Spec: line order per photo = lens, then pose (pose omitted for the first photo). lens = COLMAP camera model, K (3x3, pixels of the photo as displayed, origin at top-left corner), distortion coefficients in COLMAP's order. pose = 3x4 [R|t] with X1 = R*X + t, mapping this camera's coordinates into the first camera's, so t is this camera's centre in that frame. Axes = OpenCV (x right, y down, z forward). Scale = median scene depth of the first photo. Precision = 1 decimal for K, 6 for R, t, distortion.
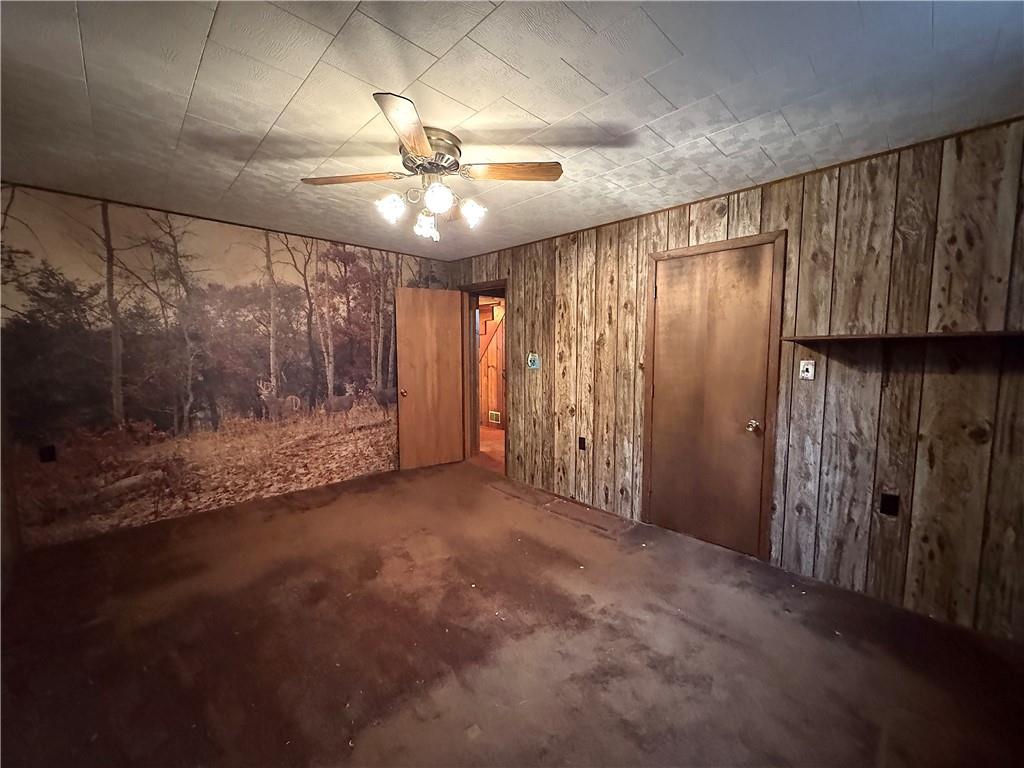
lens RADIAL K [[408.6, 0, 510.5], [0, 408.6, 383.6], [0, 0, 1]] dist [-0.004484, 0.000071]
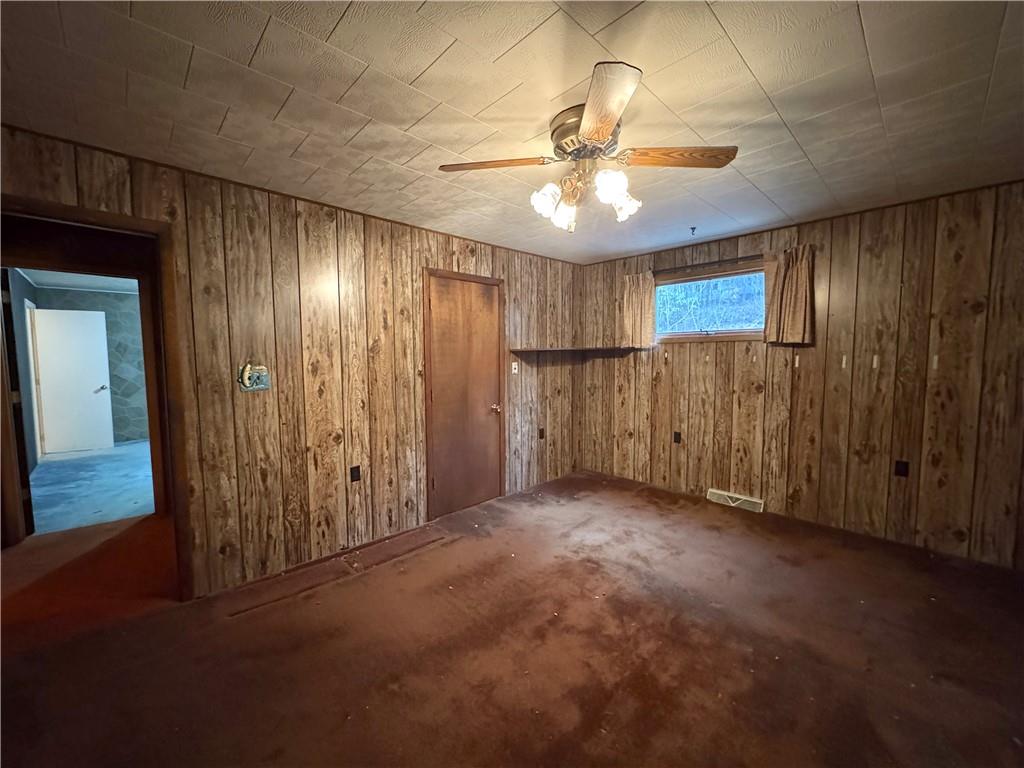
lens RADIAL K [[408.6, 0, 509.9], [0, 408.6, 383.8], [0, 0, 1]] dist [-0.004484, 0.000071]
pose [[-0.002803, -0.071750, 0.997419, -0.693258], [0.091881, 0.993185, 0.071704, -0.067413], [-0.995766, 0.091845, 0.003808, 0.753413]]
